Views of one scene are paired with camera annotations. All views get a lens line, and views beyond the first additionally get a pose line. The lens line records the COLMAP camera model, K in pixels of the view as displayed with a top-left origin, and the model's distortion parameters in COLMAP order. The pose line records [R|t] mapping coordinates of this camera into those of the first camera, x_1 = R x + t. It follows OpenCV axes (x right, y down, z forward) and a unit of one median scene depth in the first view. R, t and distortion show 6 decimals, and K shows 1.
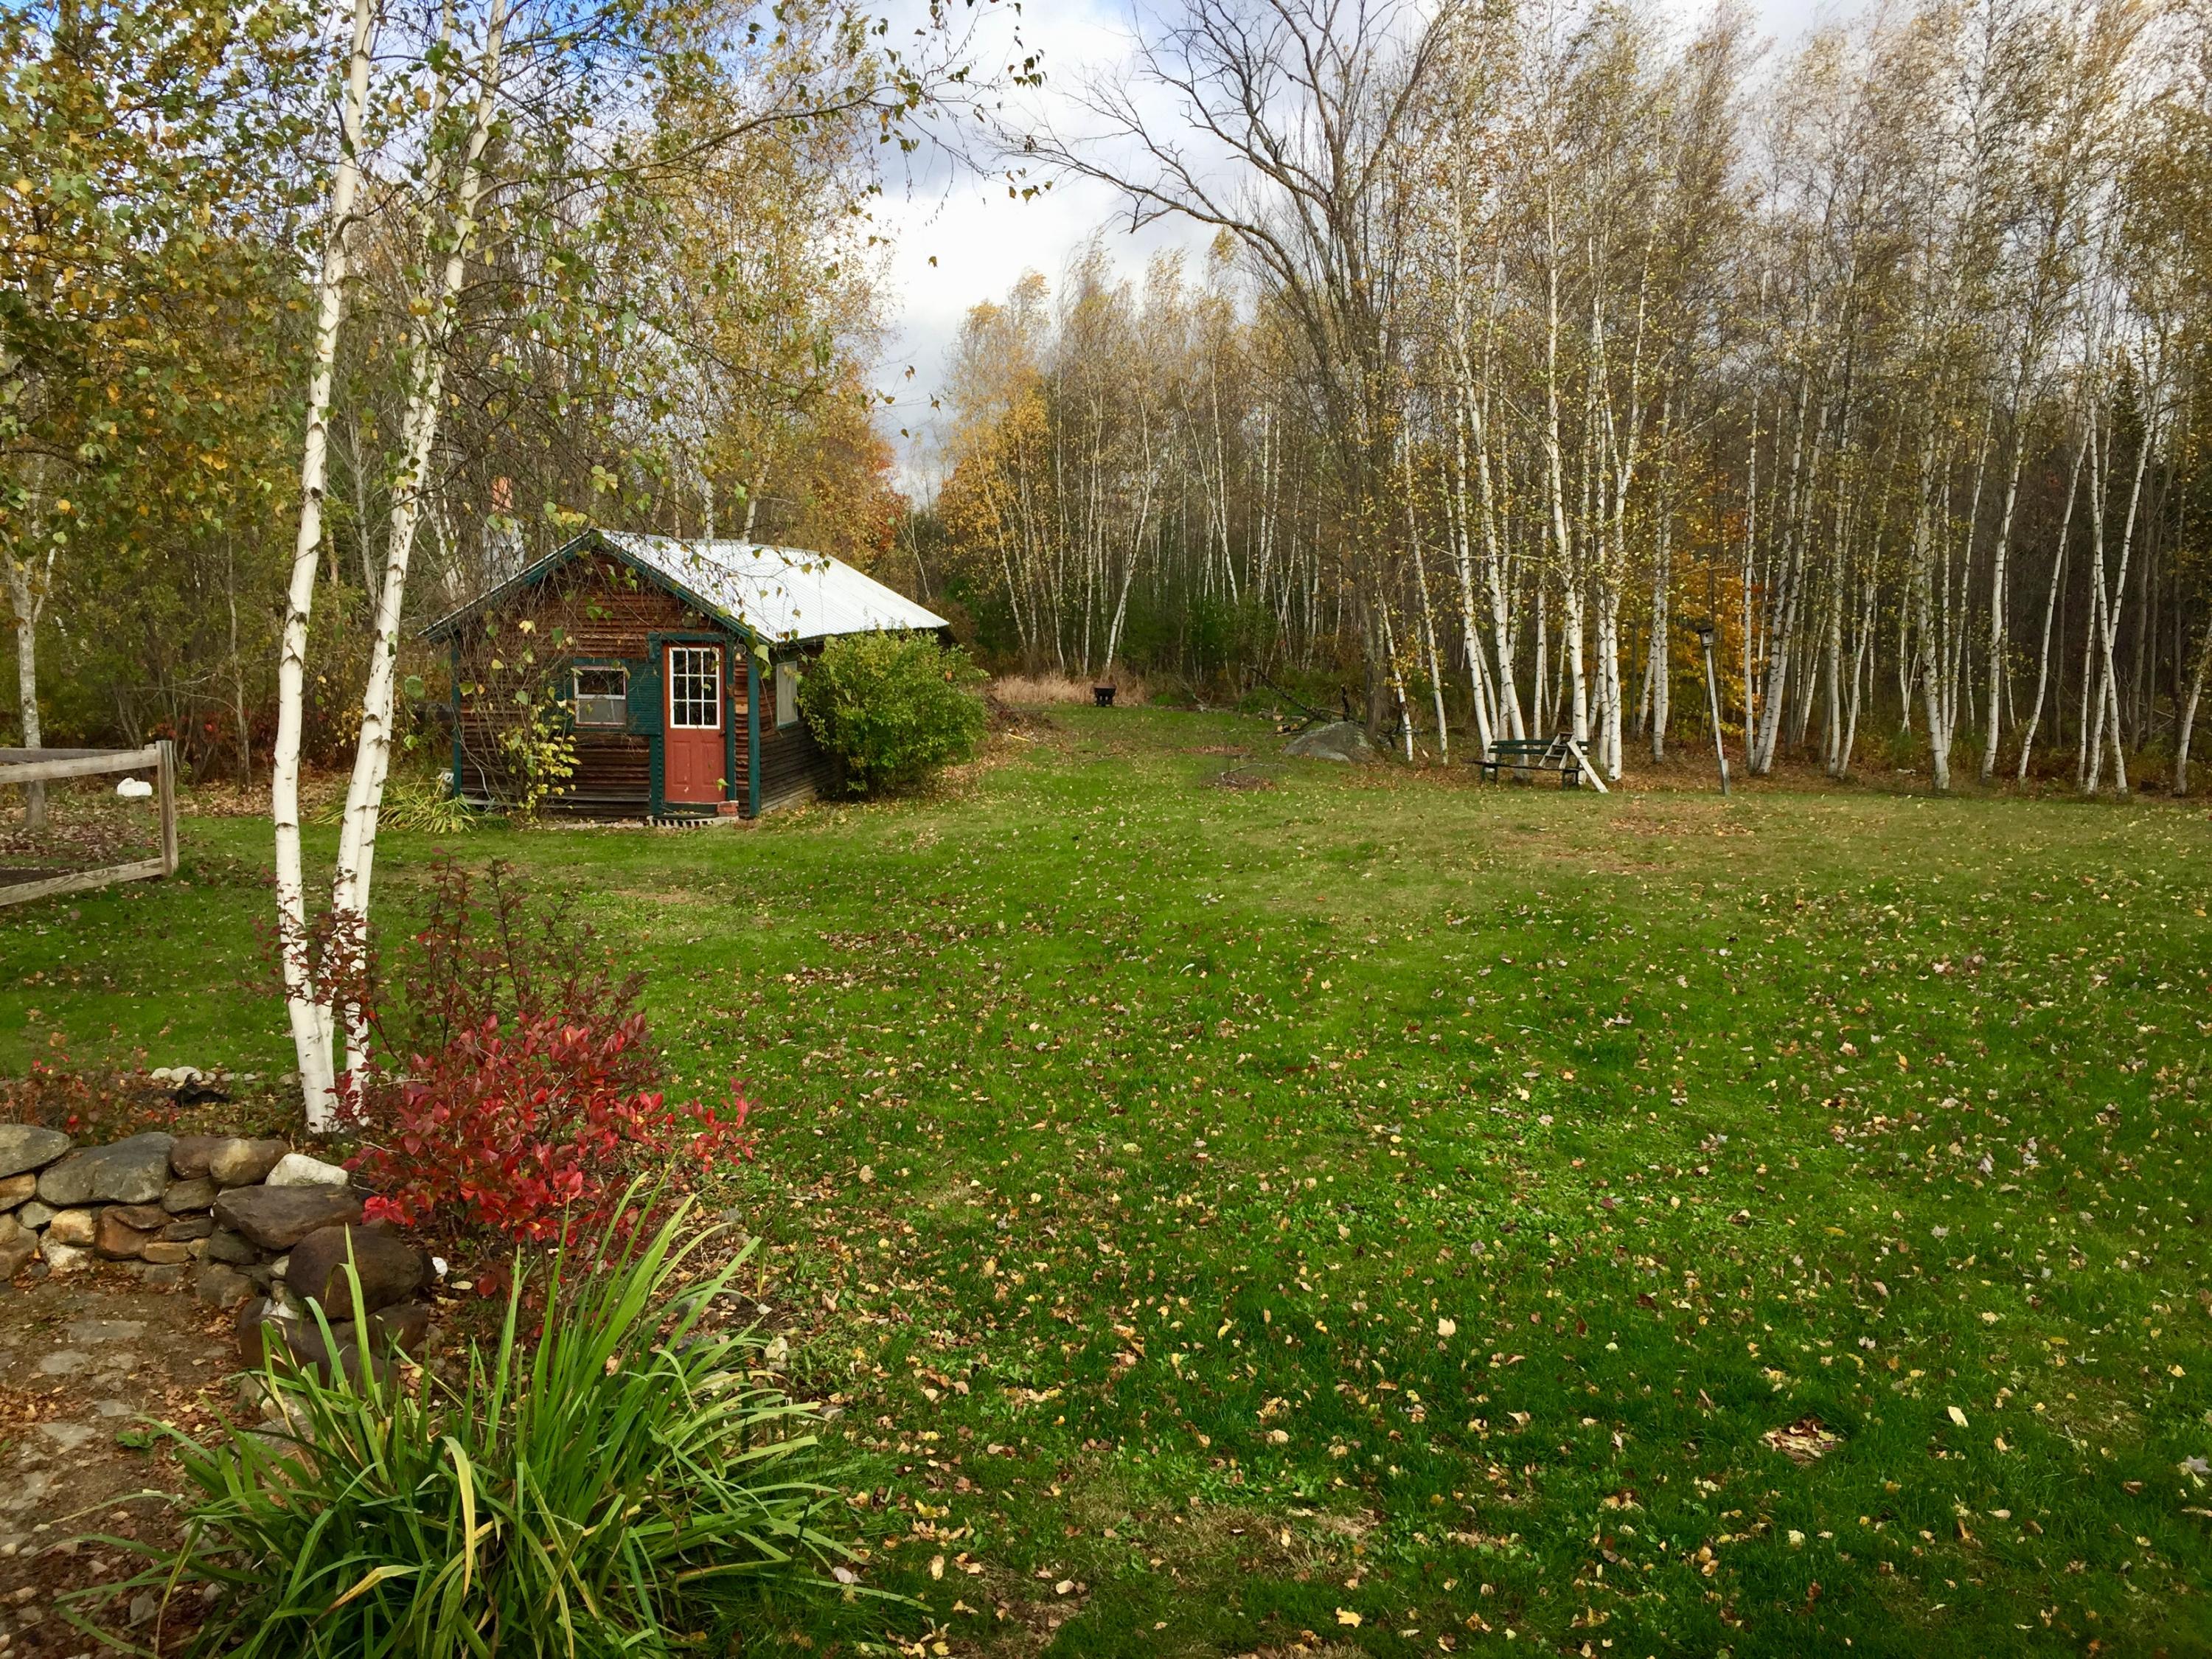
lens RADIAL K [[1867.6, 0, 1106.0], [0, 1867.6, 829.5], [0, 0, 1]] dist [0.039518, -0.000609]
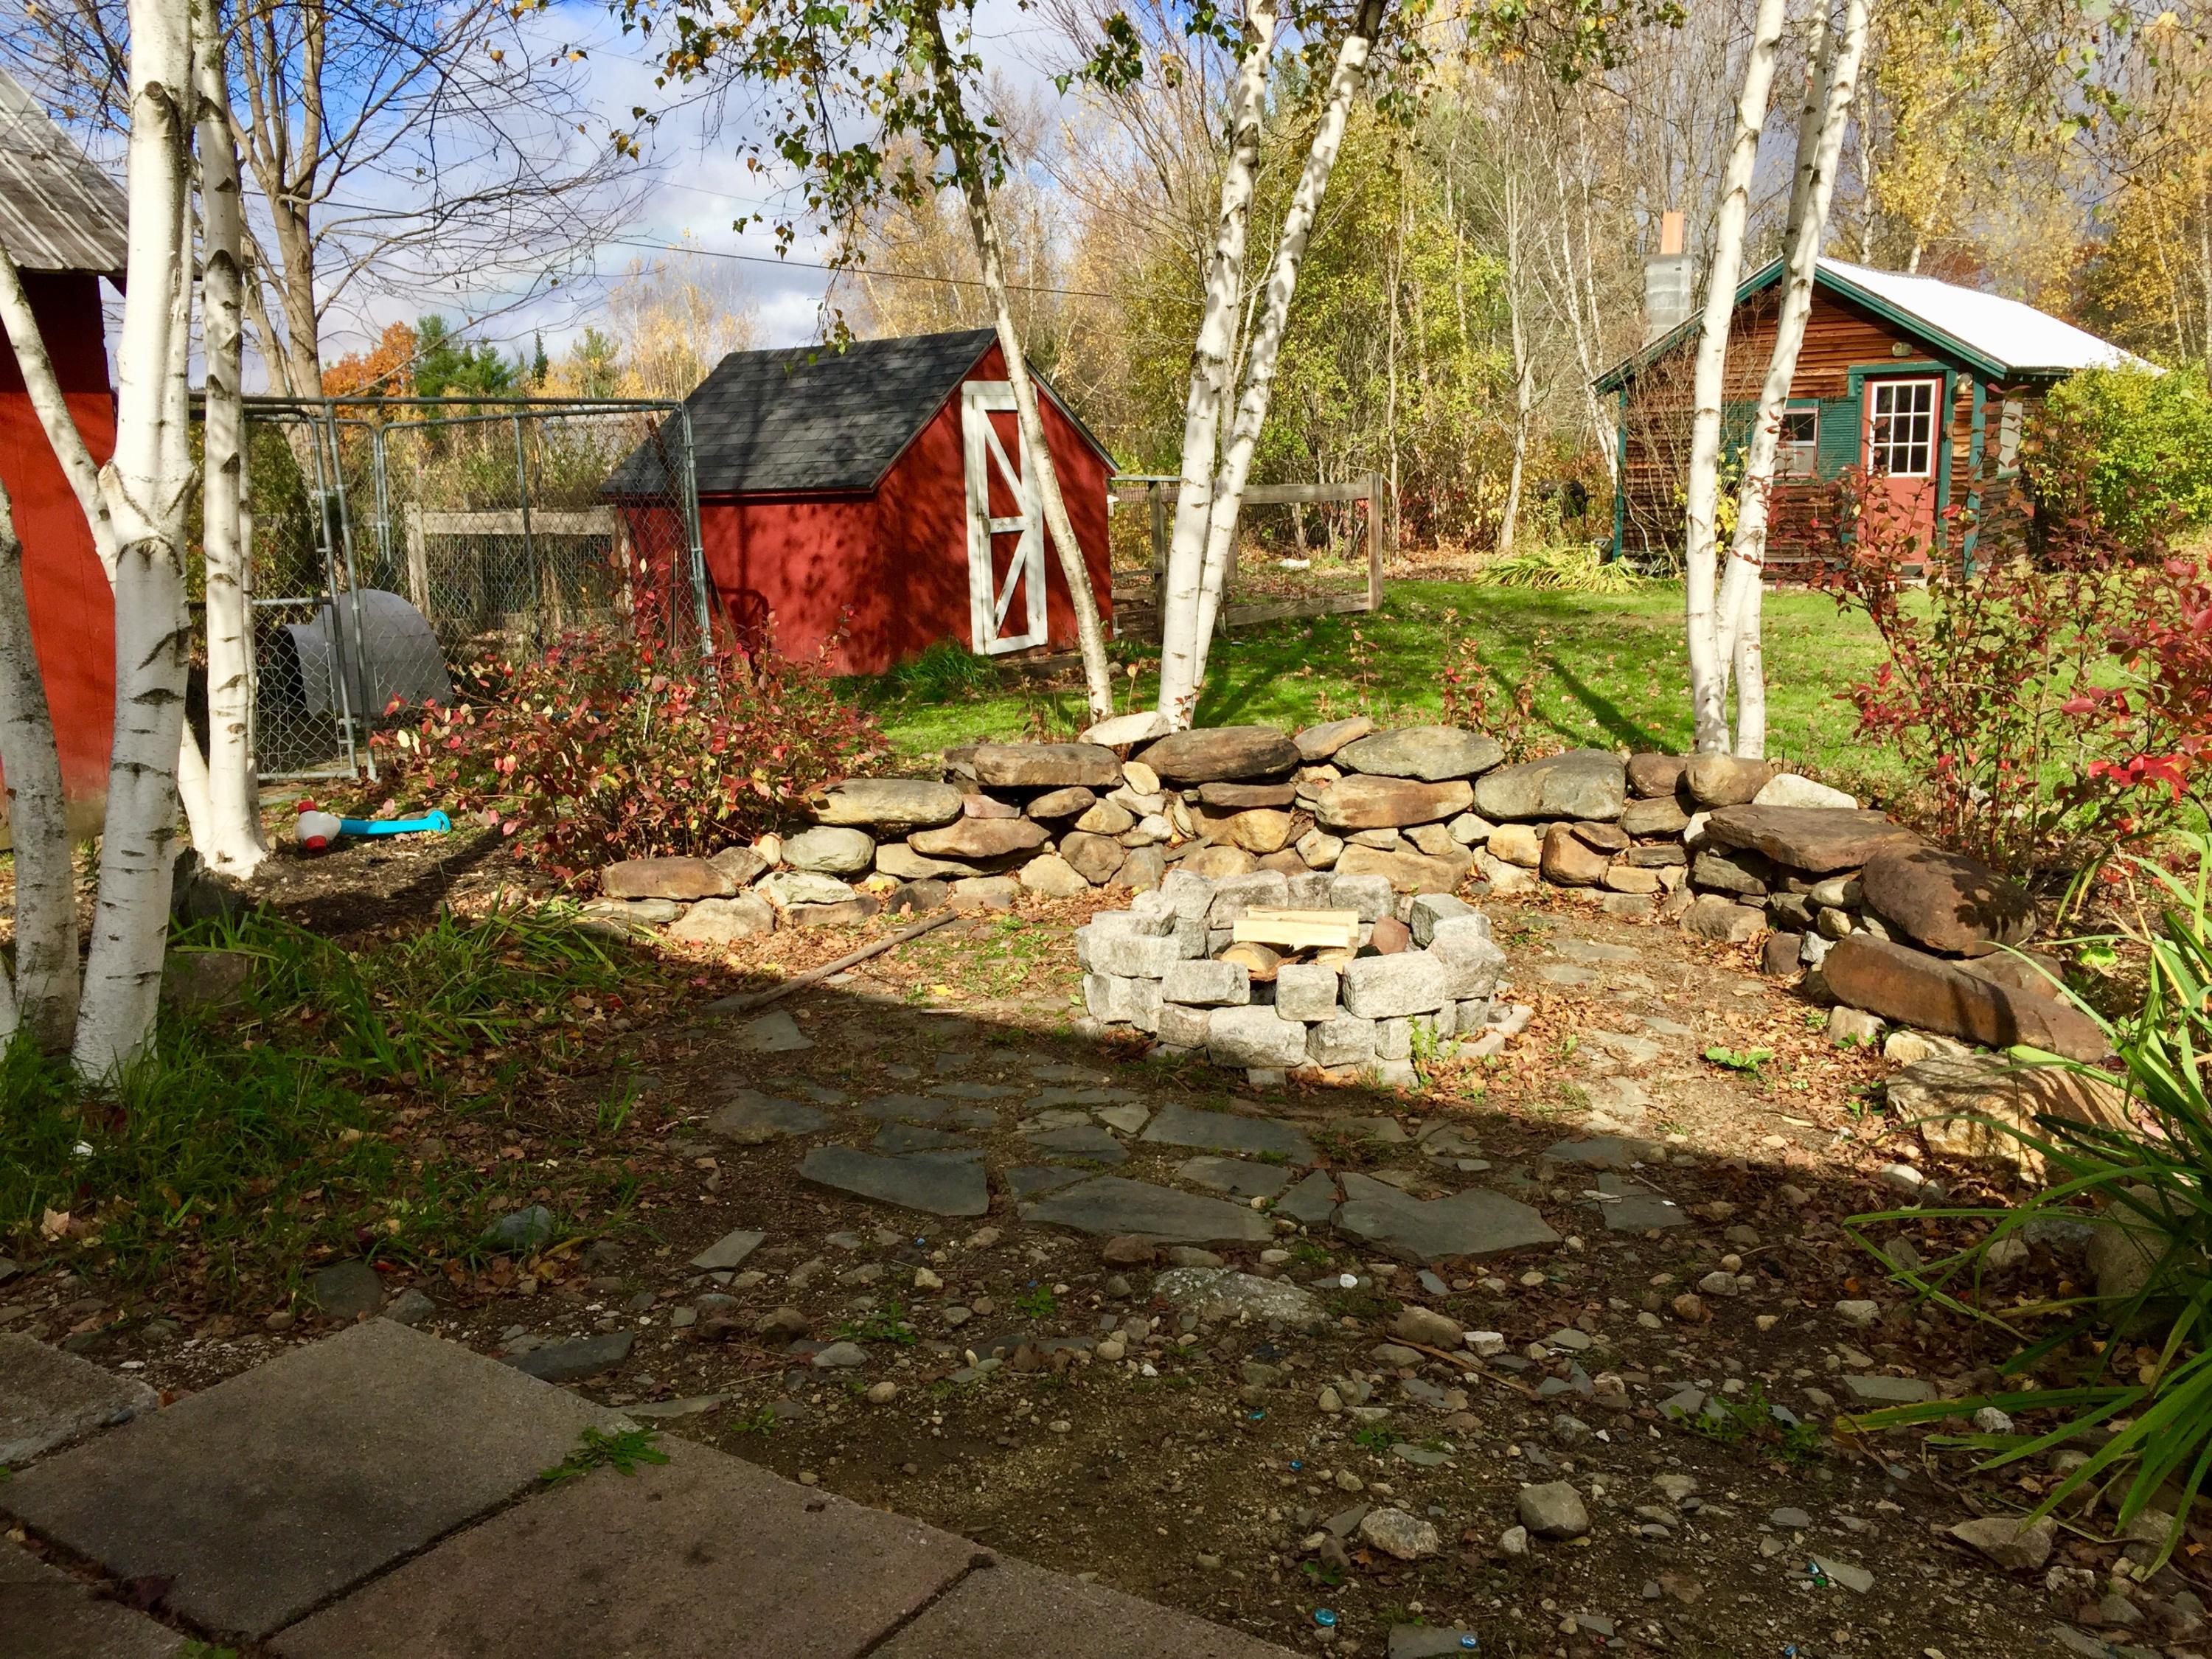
lens RADIAL K [[1867.6, 0, 1106.0], [0, 1867.6, 829.5], [0, 0, 1]] dist [0.039518, -0.000609]
pose [[0.862502, 0.068128, -0.501447, -0.280462], [-0.027603, 0.995755, 0.087807, 0.133618], [0.505300, -0.061893, 0.860721, 0.181762]]
